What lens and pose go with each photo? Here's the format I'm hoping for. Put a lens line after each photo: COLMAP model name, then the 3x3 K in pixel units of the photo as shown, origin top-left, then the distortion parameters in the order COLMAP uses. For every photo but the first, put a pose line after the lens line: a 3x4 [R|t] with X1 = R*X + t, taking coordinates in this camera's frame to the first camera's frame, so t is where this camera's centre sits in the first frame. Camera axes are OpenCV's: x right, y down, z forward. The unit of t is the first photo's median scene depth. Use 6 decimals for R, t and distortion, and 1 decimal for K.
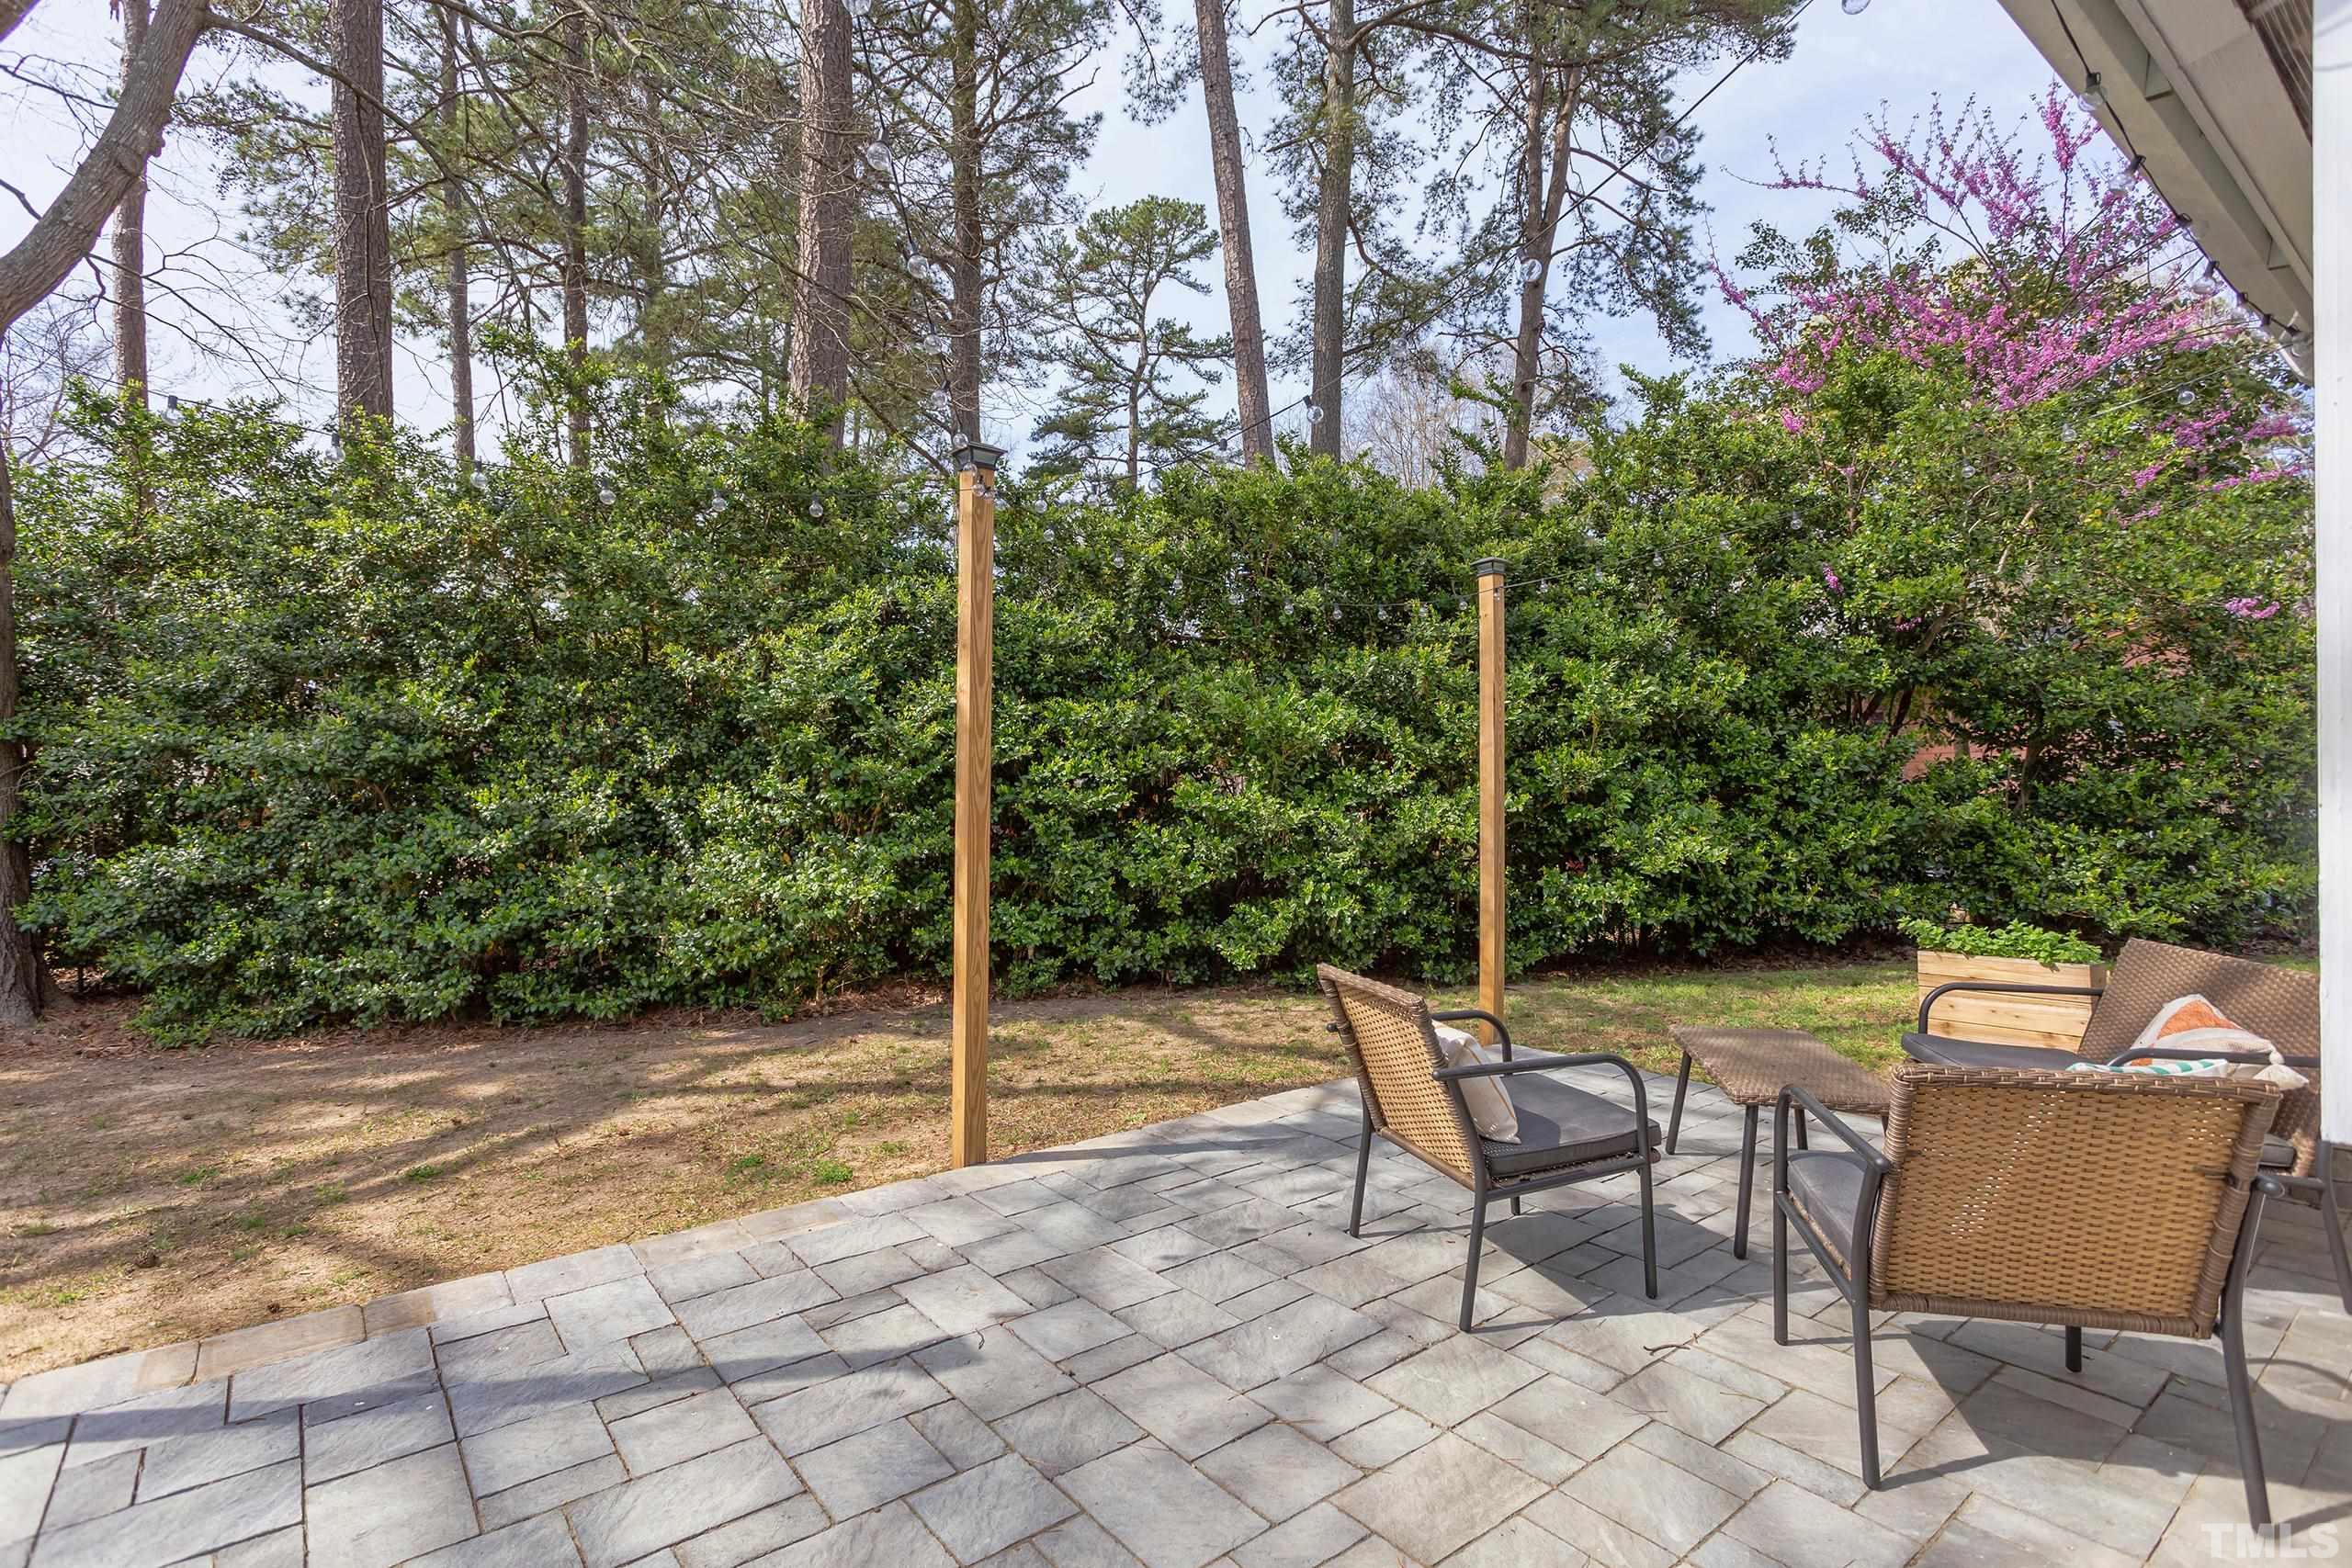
lens RADIAL K [[1119.2, 0, 1176.8], [0, 1119.2, 760.0], [0, 0, 1]] dist [-0.001645, 0.007863]
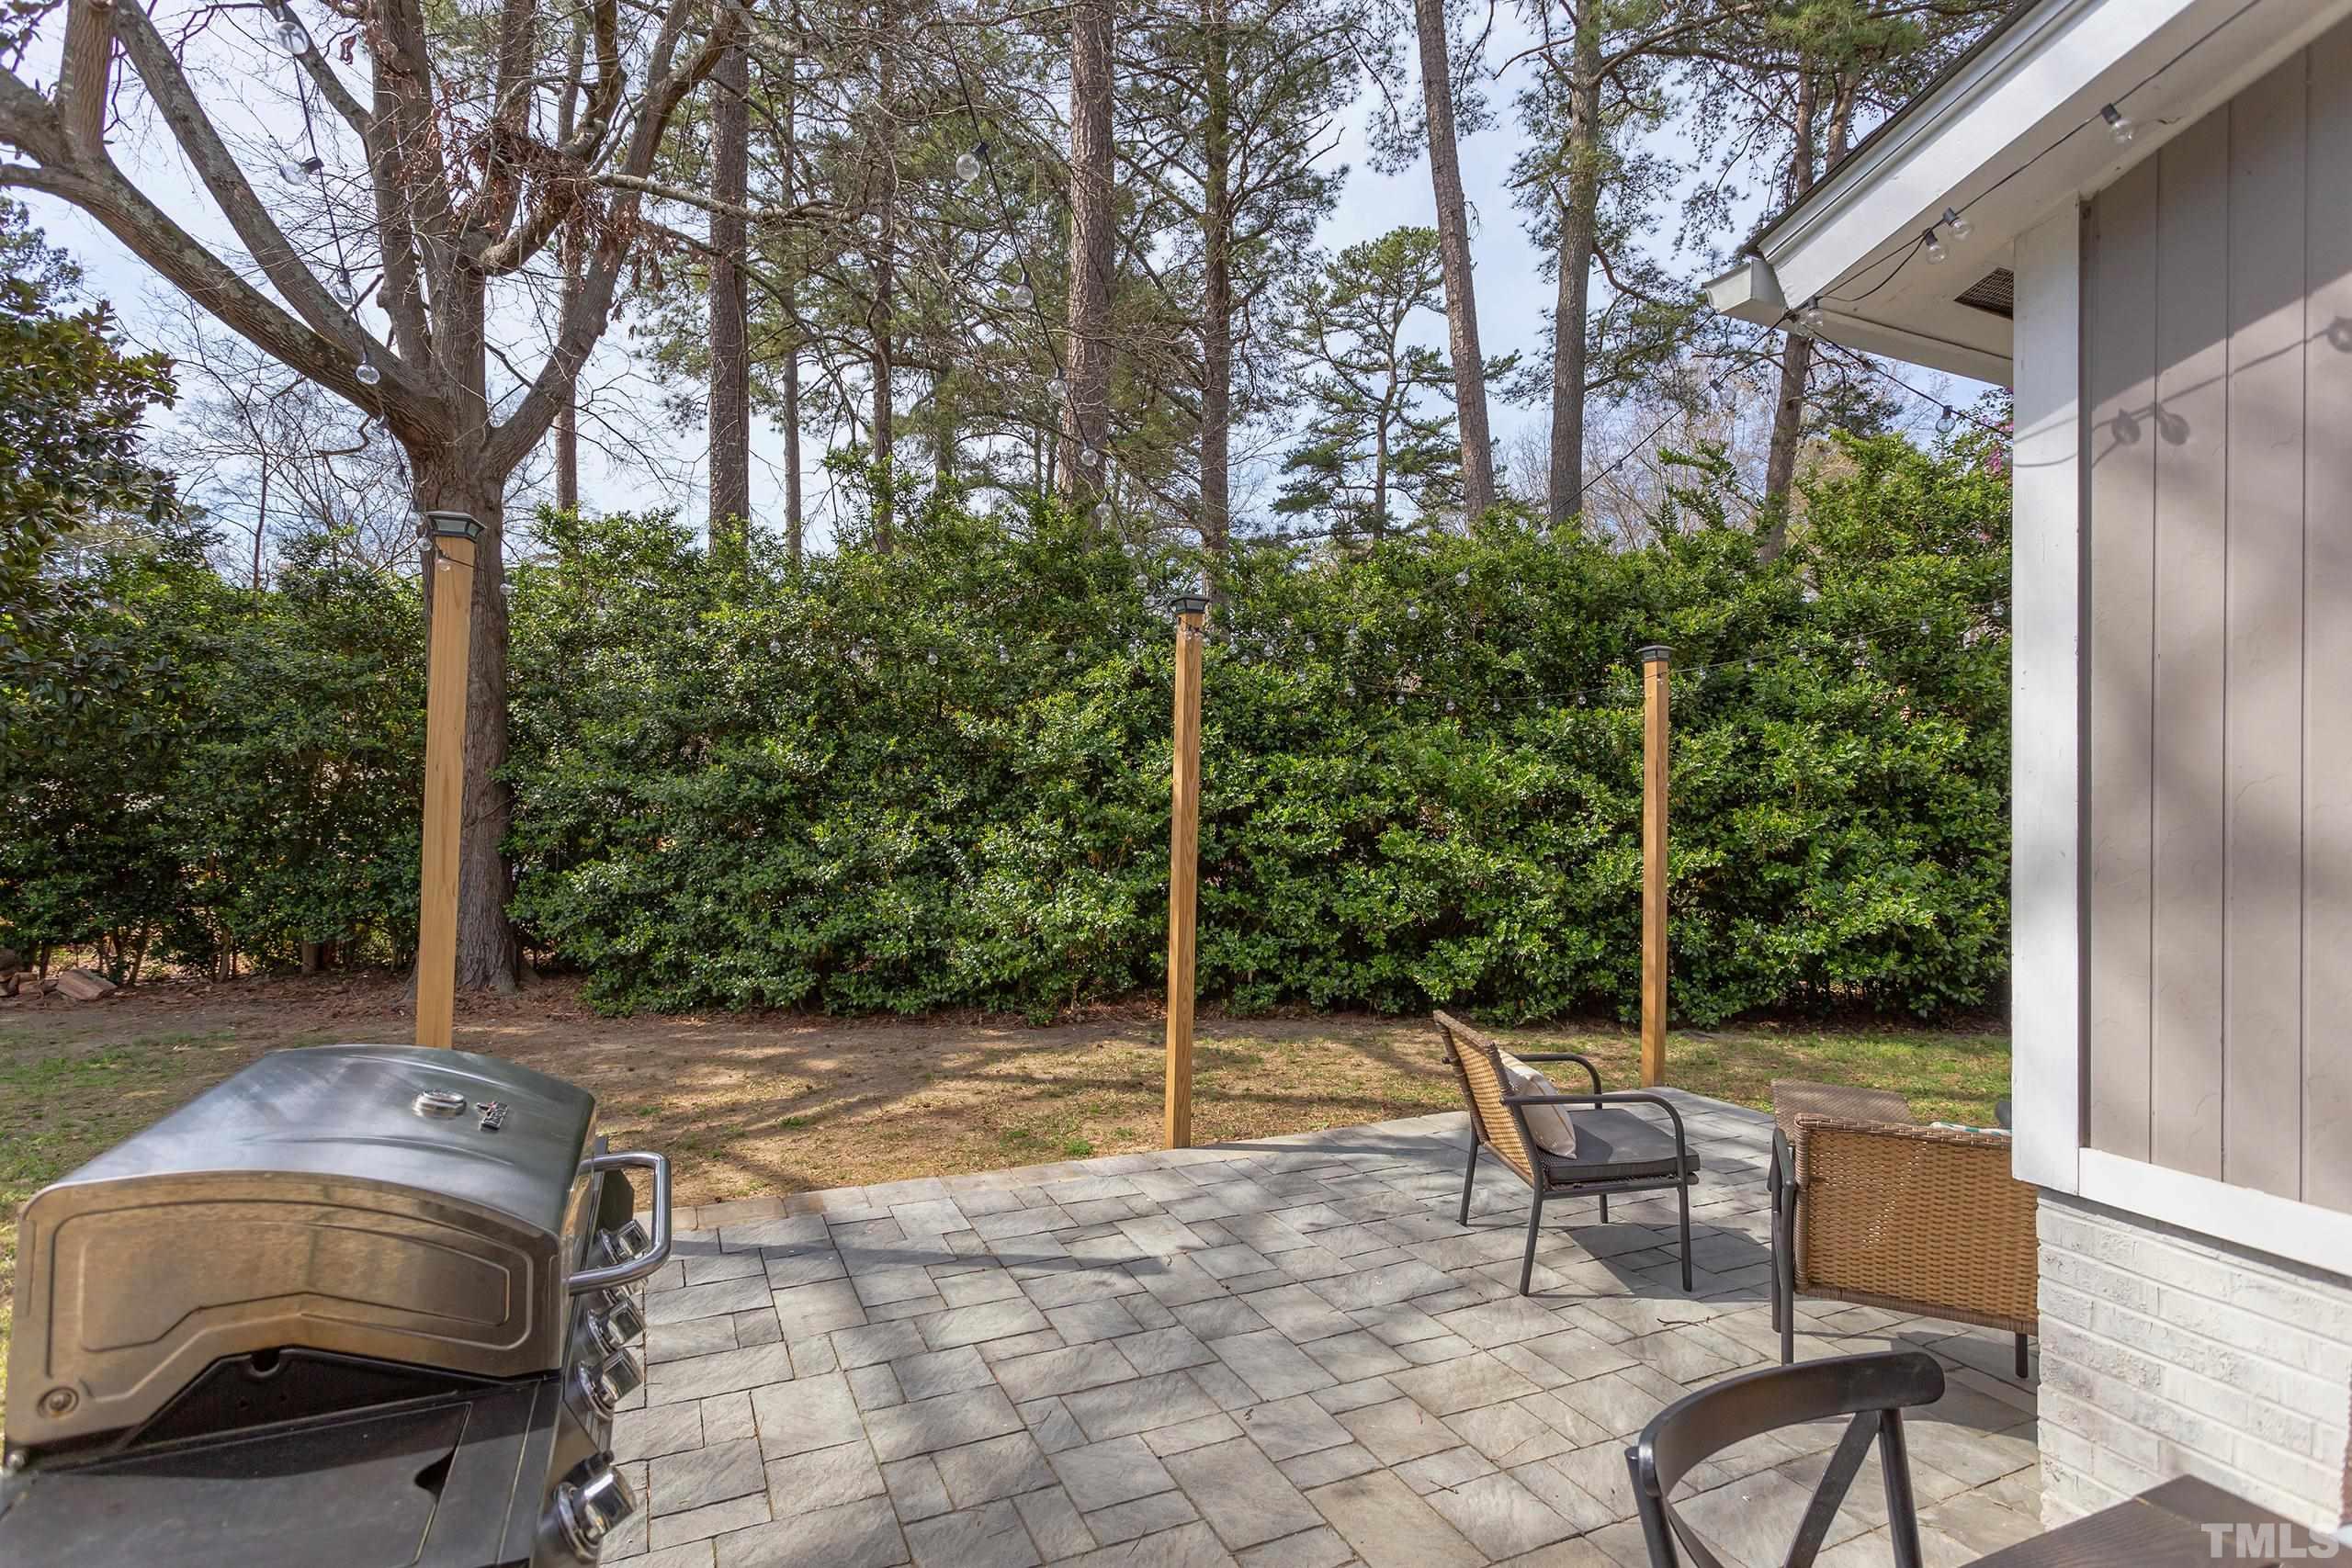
lens RADIAL K [[1119.2, 0, 1176.8], [0, 1119.2, 760.0], [0, 0, 1]] dist [-0.001645, 0.007863]
pose [[0.974777, 0.008510, -0.223018, 0.046594], [-0.011669, 0.999849, -0.012850, -0.033512], [0.222875, 0.015129, 0.974730, -0.127978]]
